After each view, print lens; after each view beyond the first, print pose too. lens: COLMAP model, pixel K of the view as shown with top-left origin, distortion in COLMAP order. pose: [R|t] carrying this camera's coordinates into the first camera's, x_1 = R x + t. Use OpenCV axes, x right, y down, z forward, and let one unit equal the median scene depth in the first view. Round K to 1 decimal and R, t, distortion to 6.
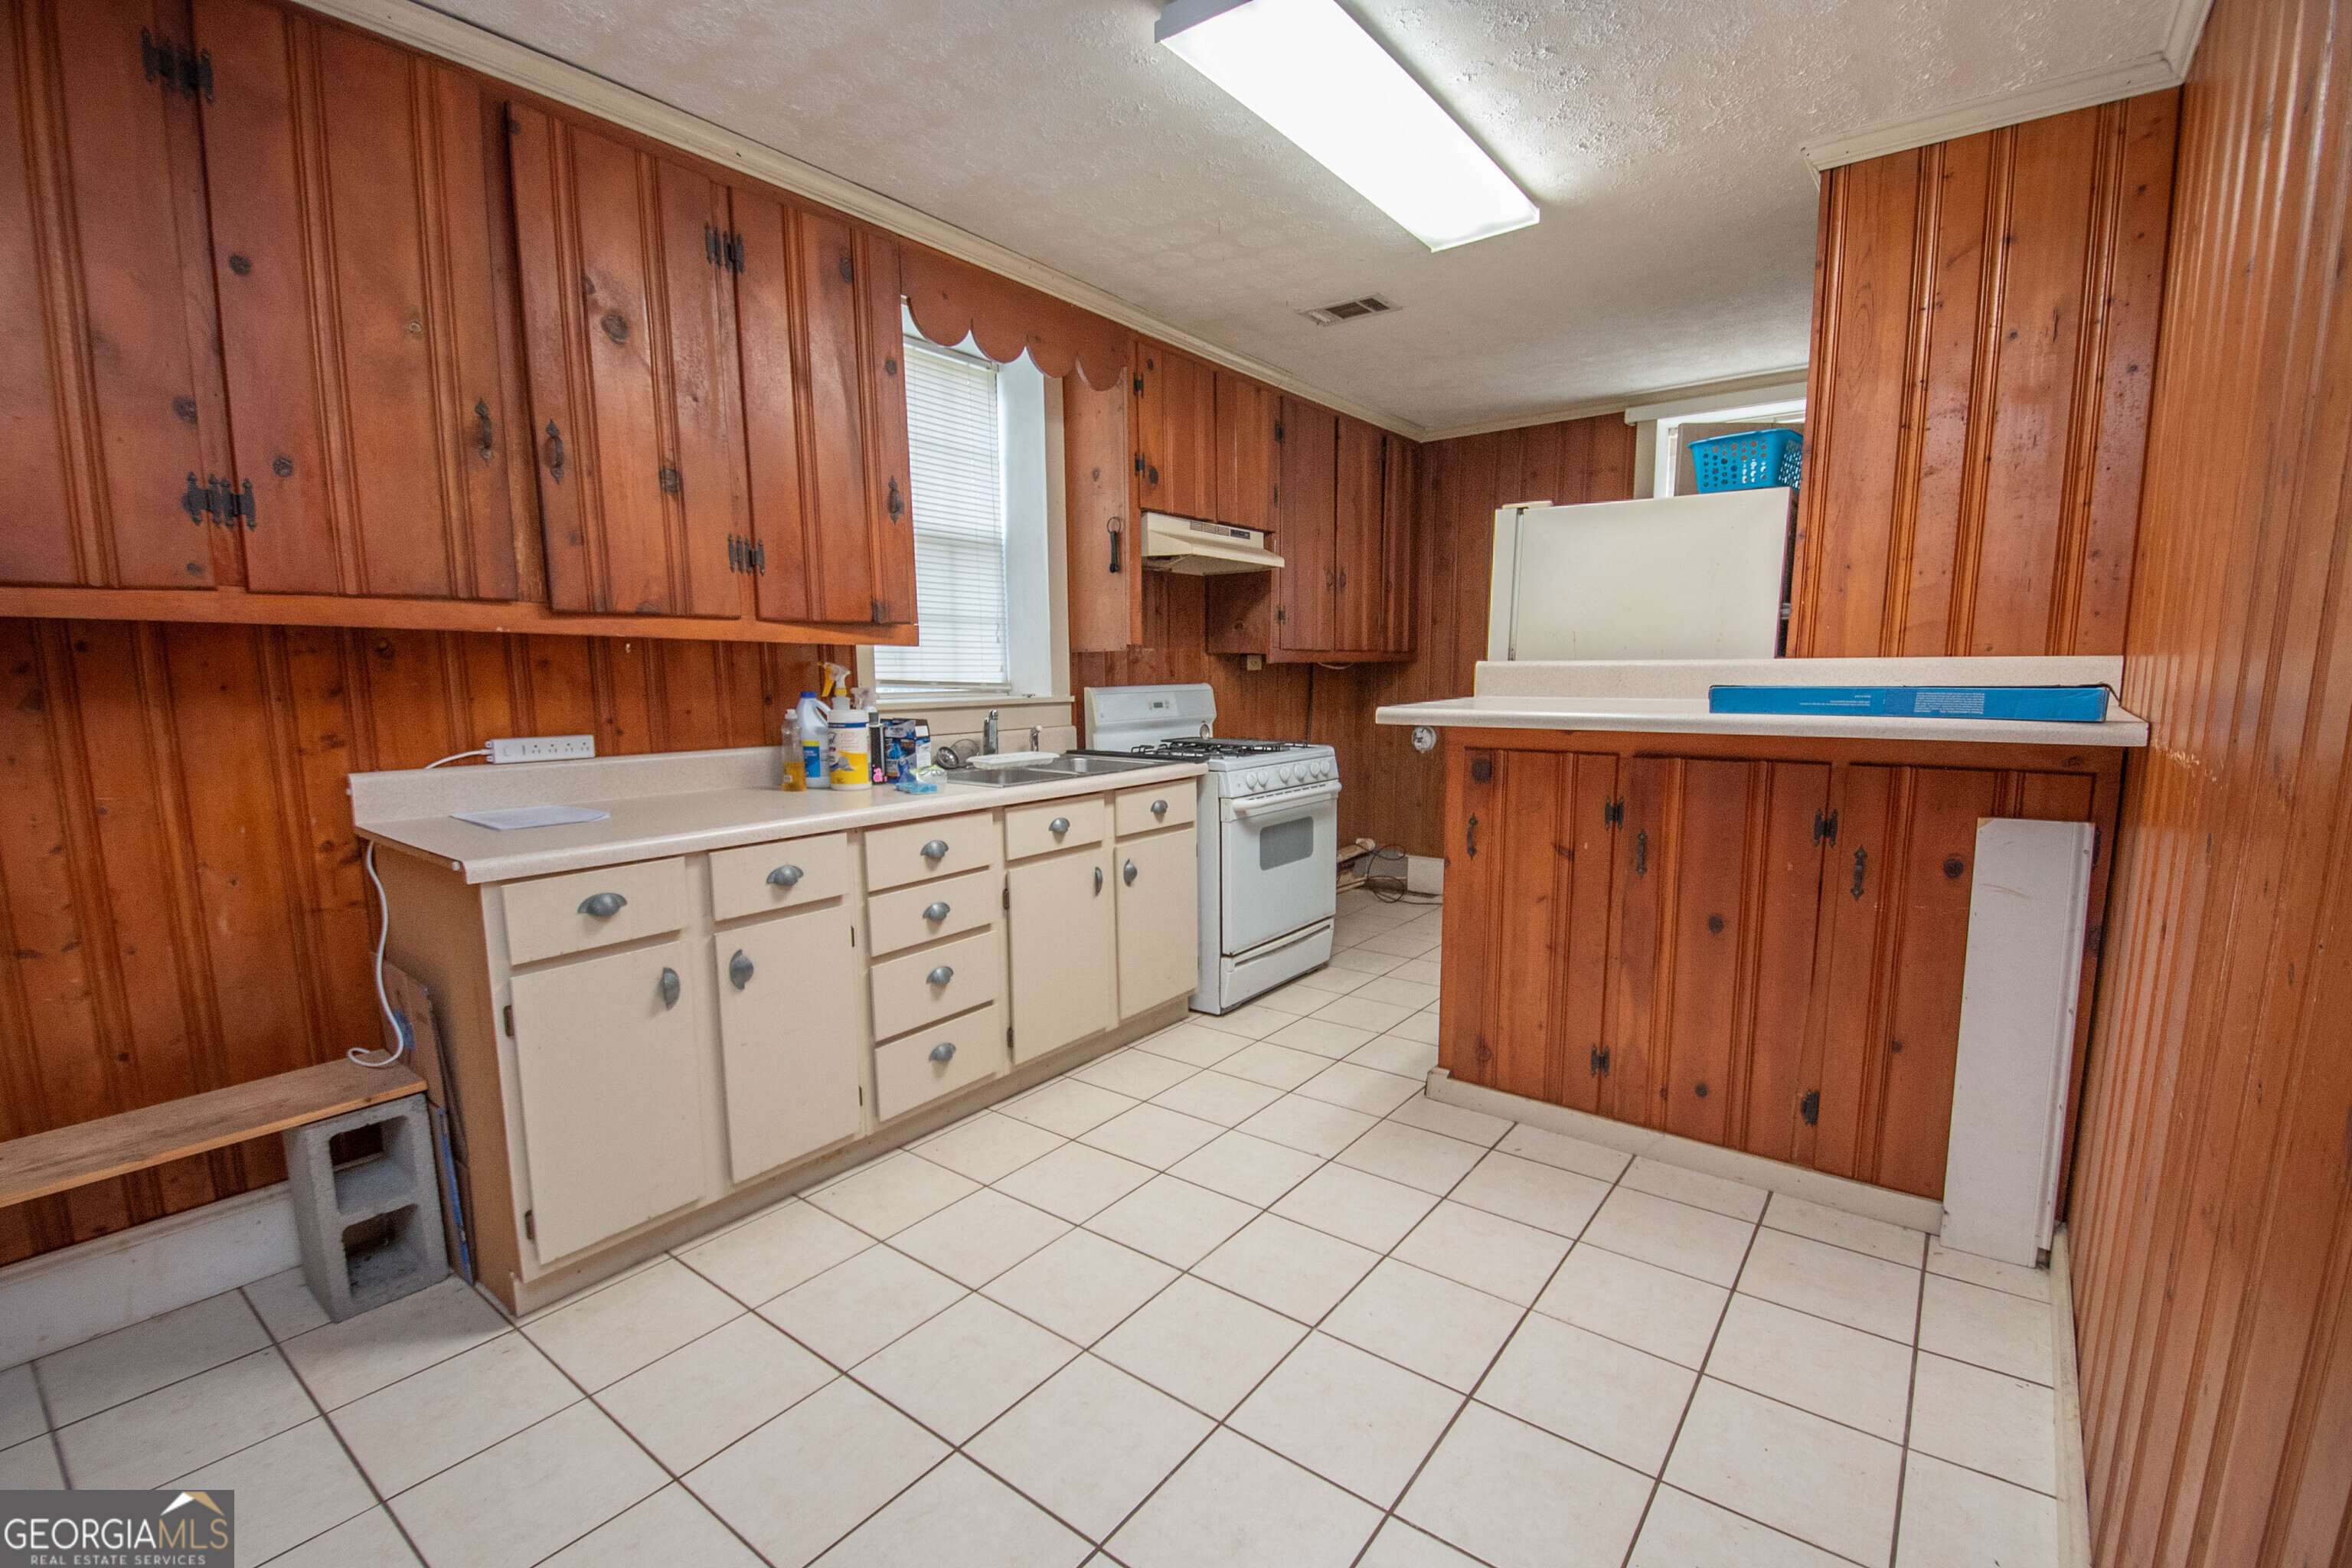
lens RADIAL K [[1027.0, 0, 1163.7], [0, 1027.0, 802.6], [0, 0, 1]] dist [-0.004311, -0.008167]
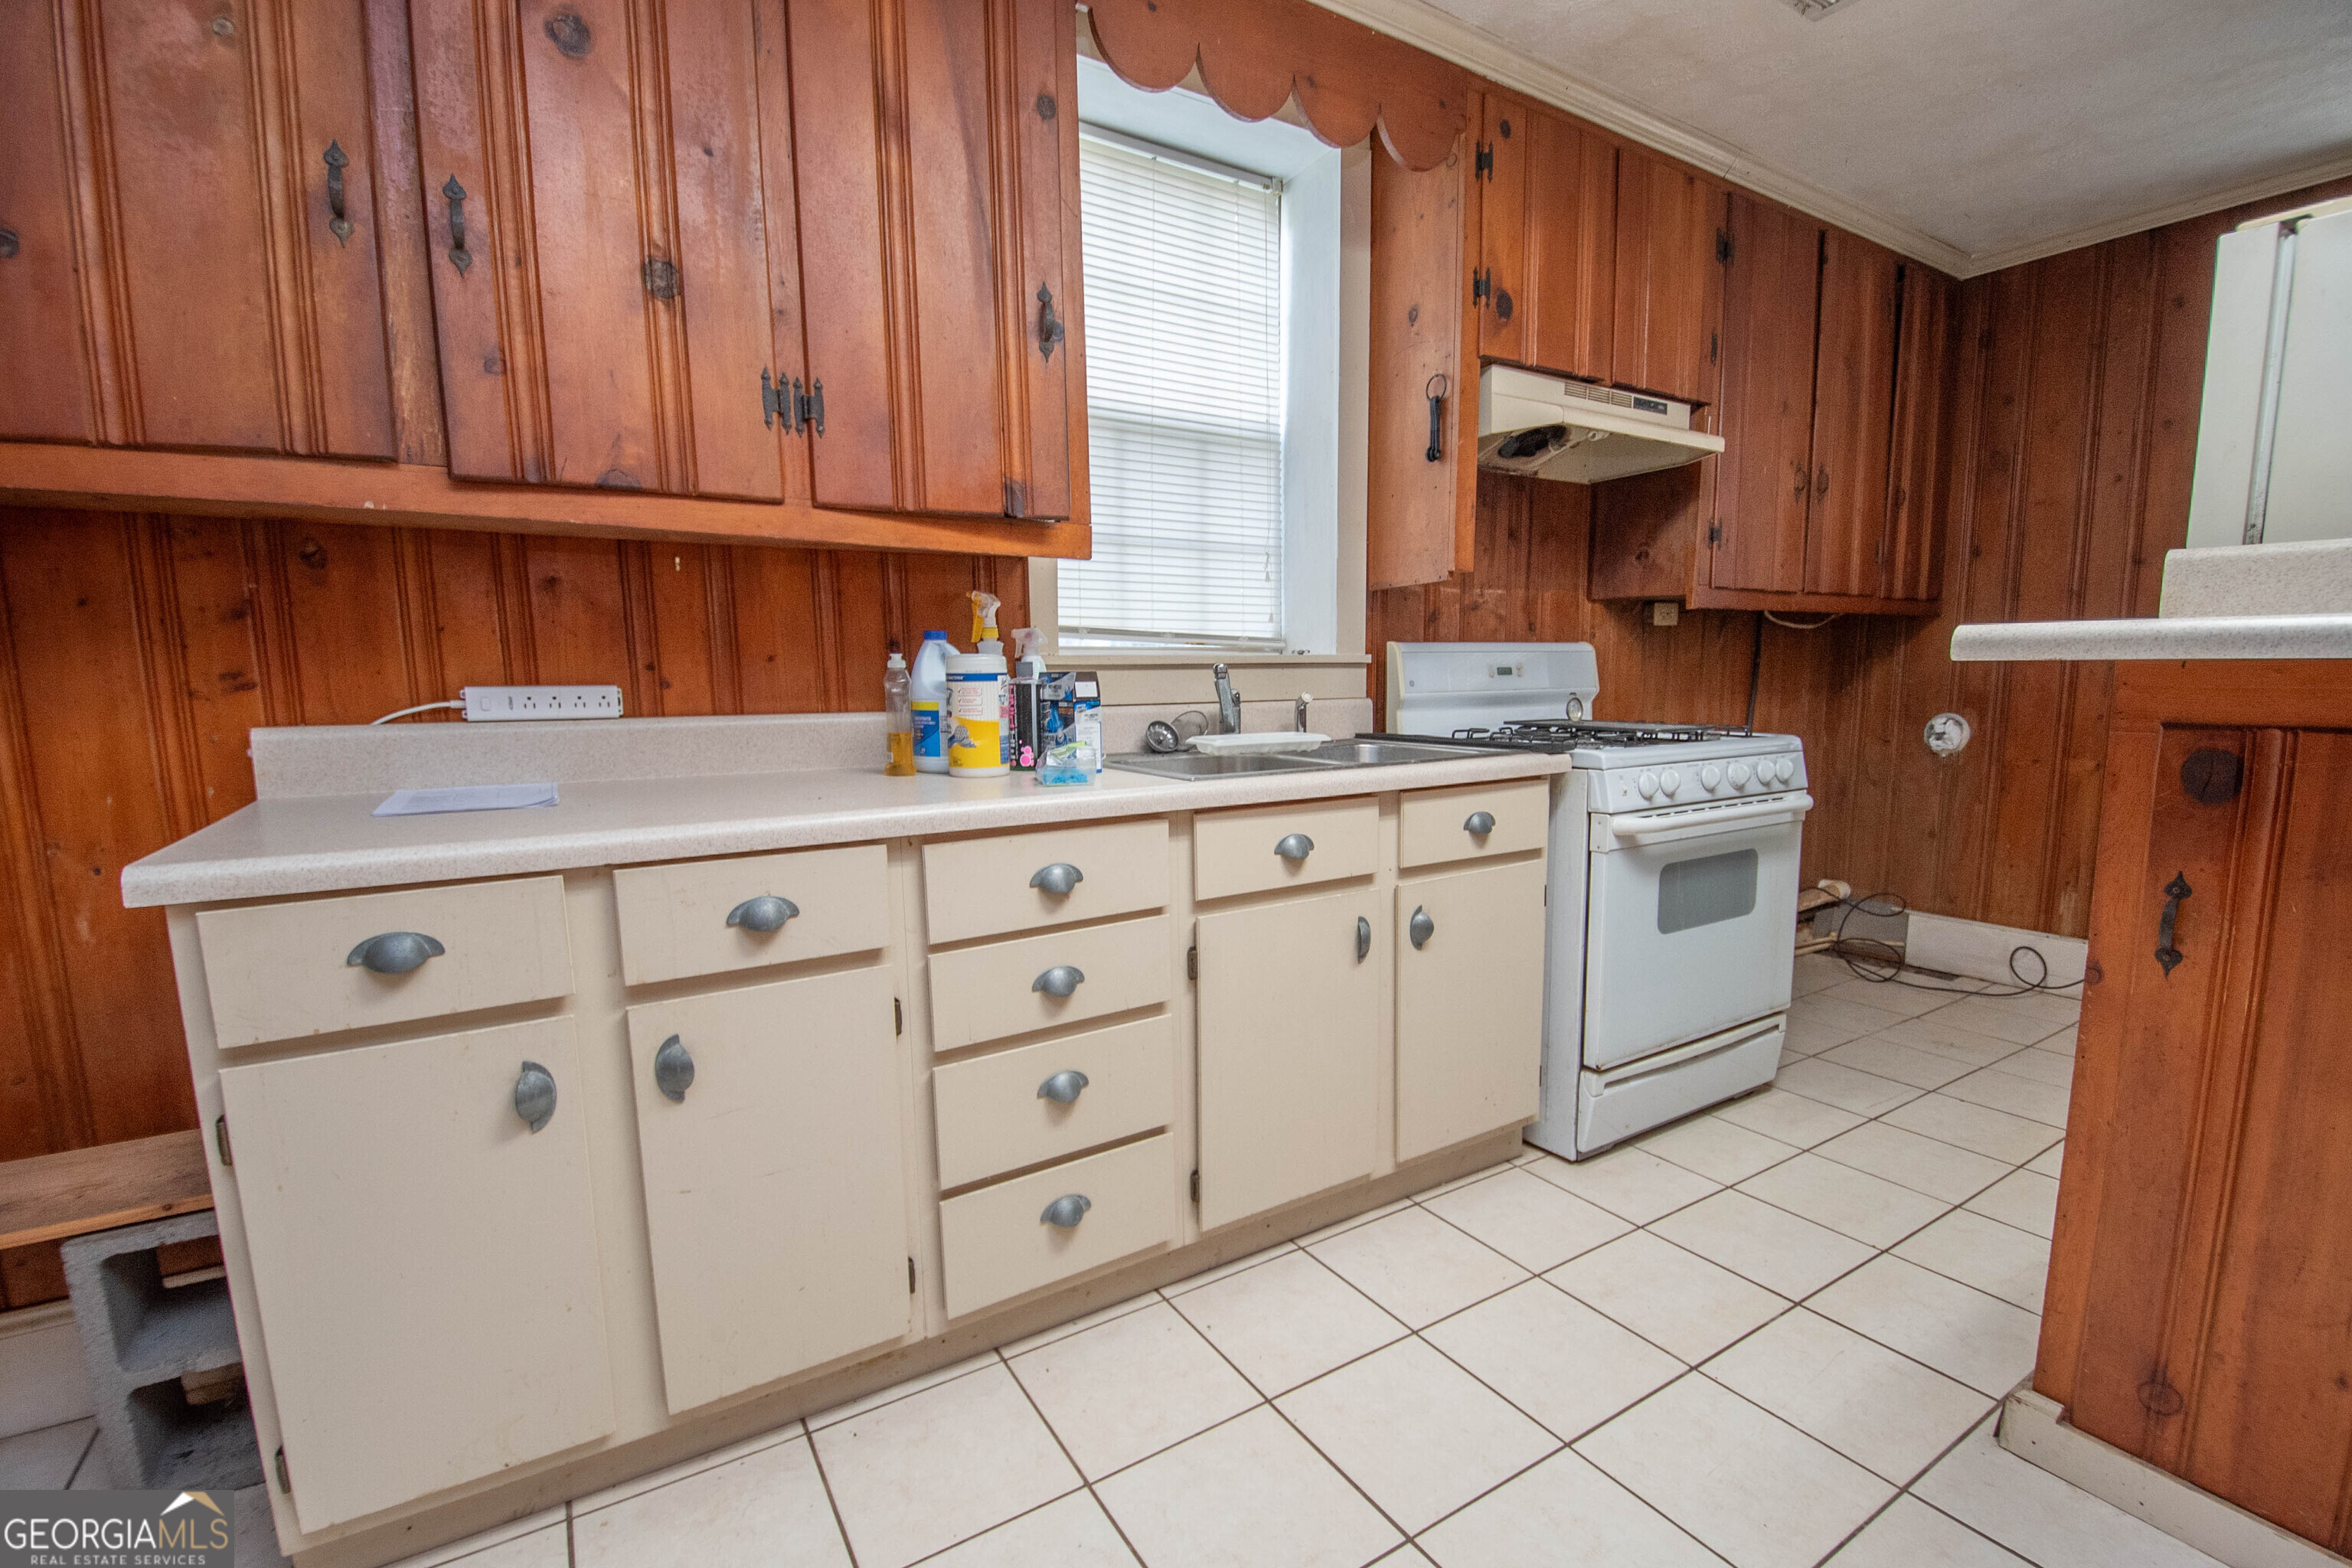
lens RADIAL K [[1027.0, 0, 1177.6], [0, 1027.0, 813.5], [0, 0, 1]] dist [-0.004311, -0.008167]
pose [[0.936534, 0.043697, -0.347844, 0.048737], [-0.040697, 0.999045, 0.015932, -0.004764], [0.348208, -0.000765, 0.937417, 0.451257]]
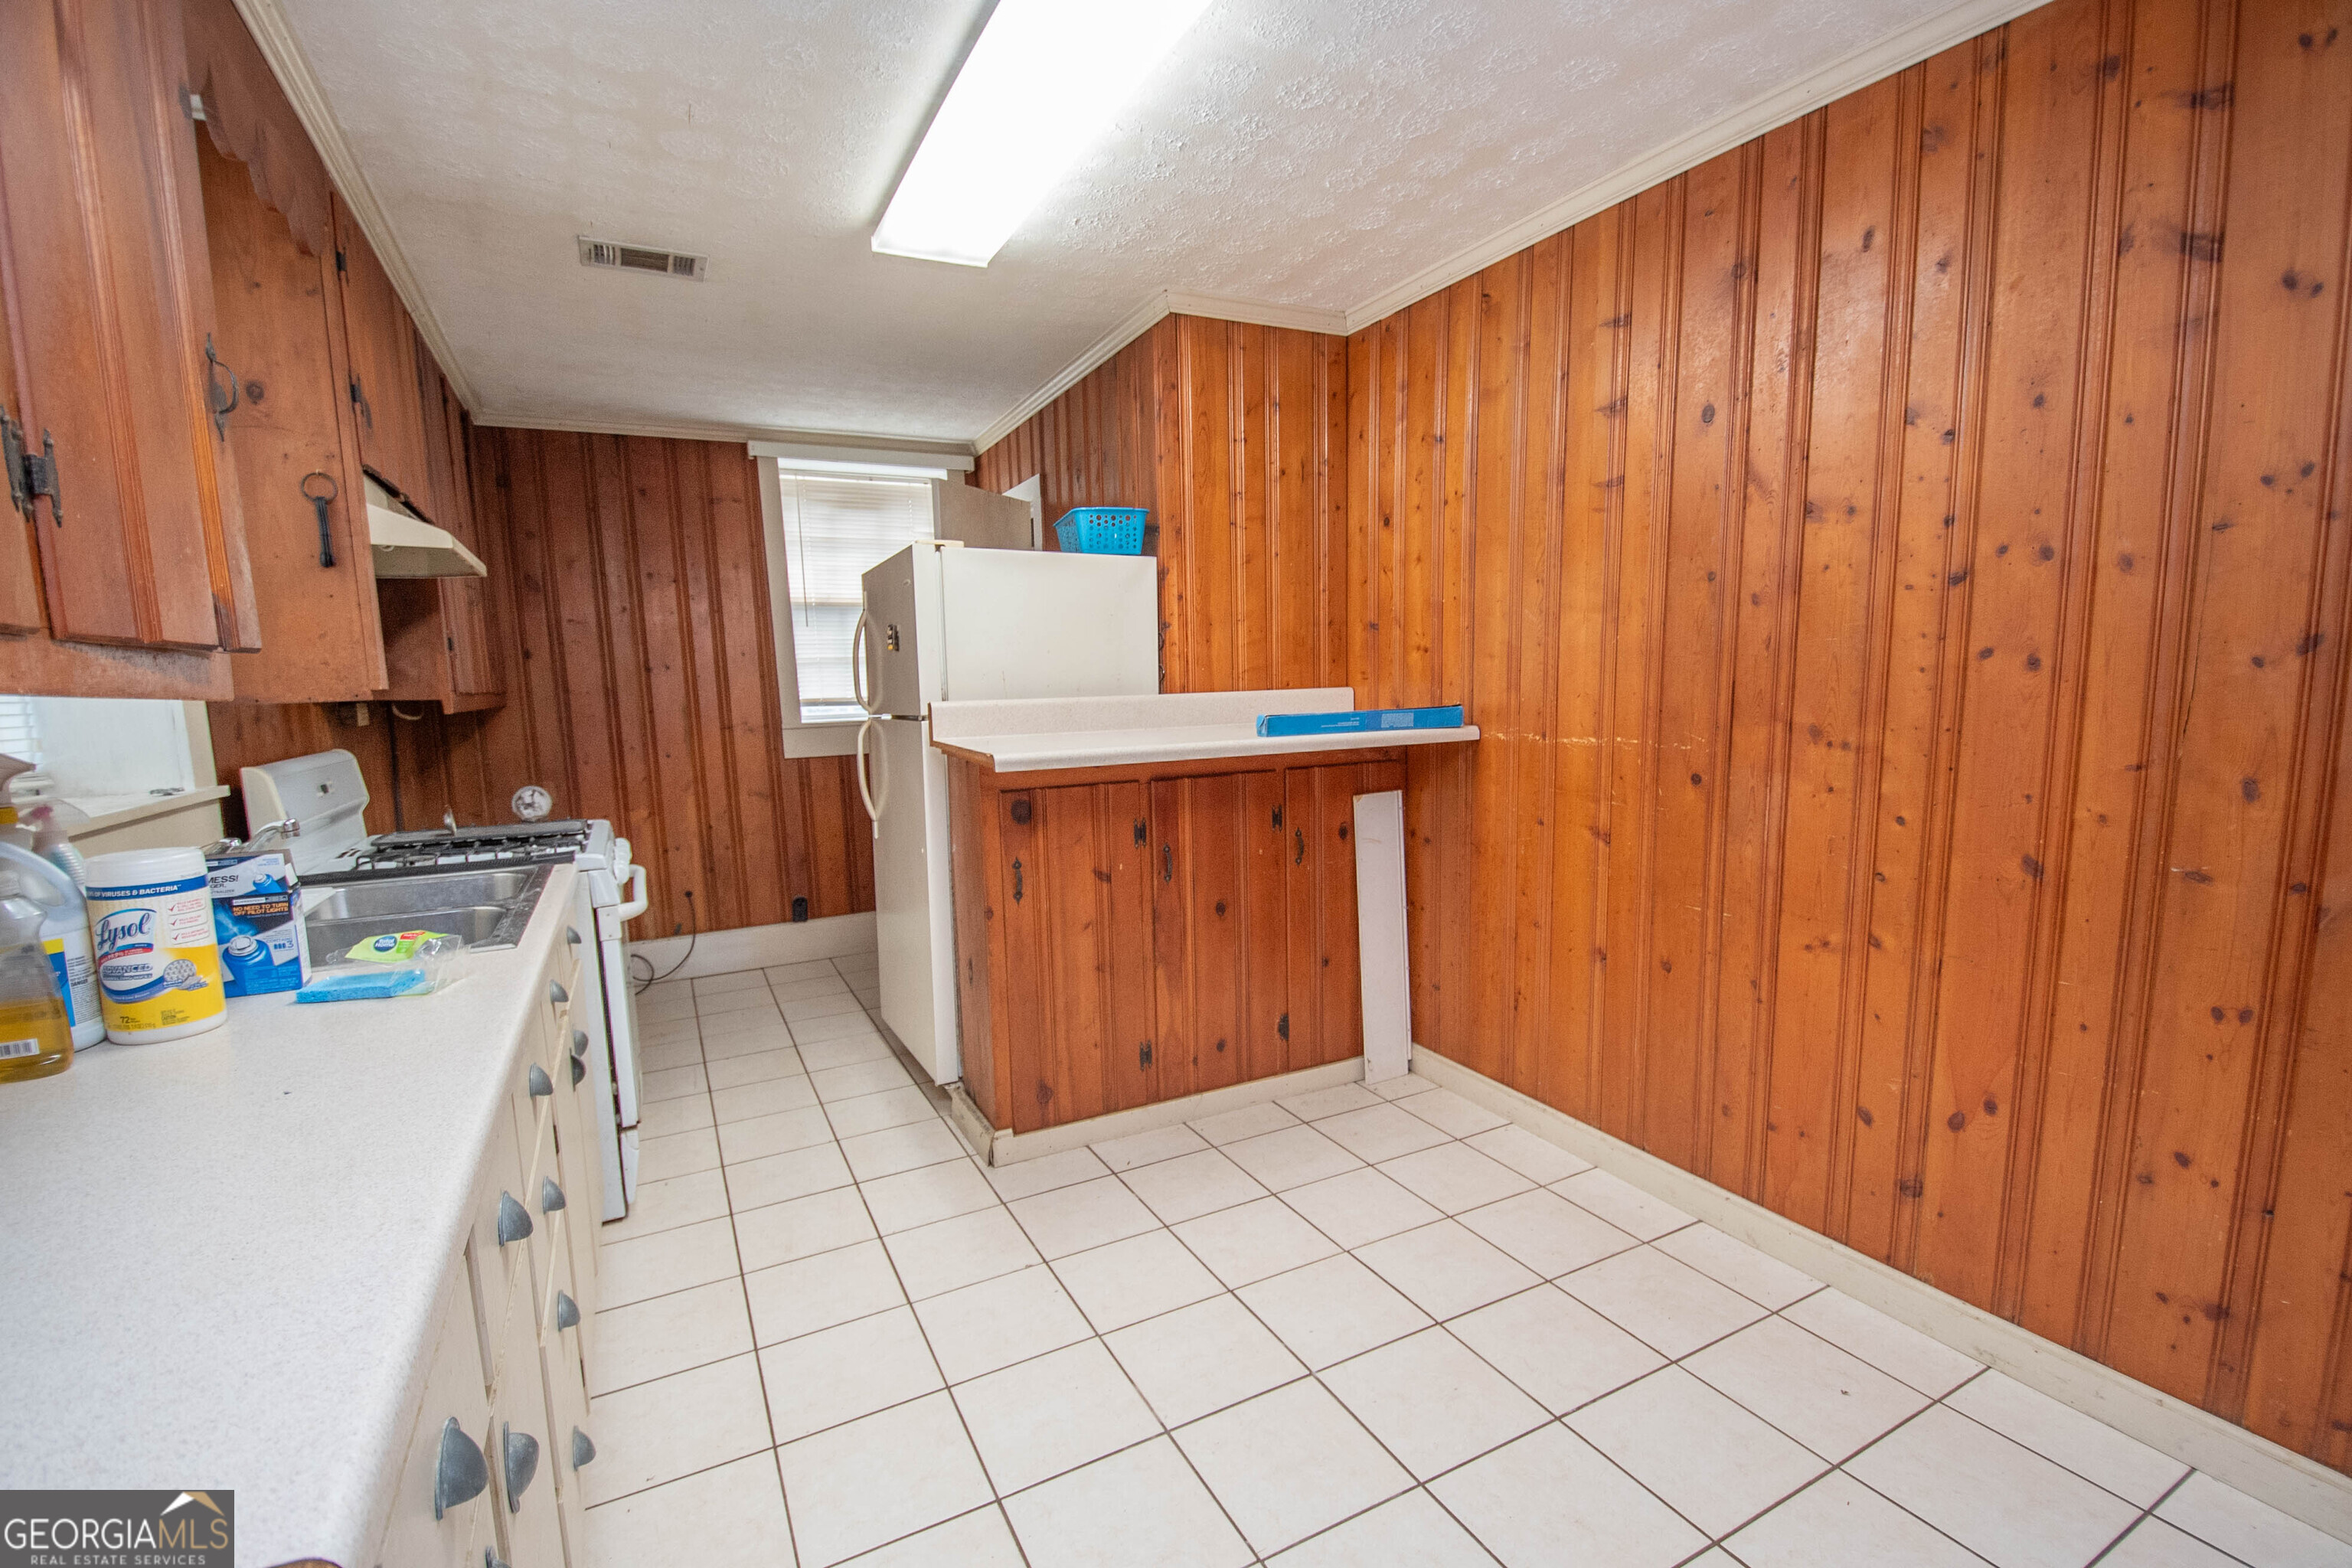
lens RADIAL K [[1027.0, 0, 1185.7], [0, 1027.0, 806.3], [0, 0, 1]] dist [-0.004311, -0.008167]
pose [[0.415388, -0.114511, 0.902408, -0.523171], [0.143053, 0.987924, 0.059514, -0.074557], [-0.898326, 0.104371, 0.426753, 0.449314]]
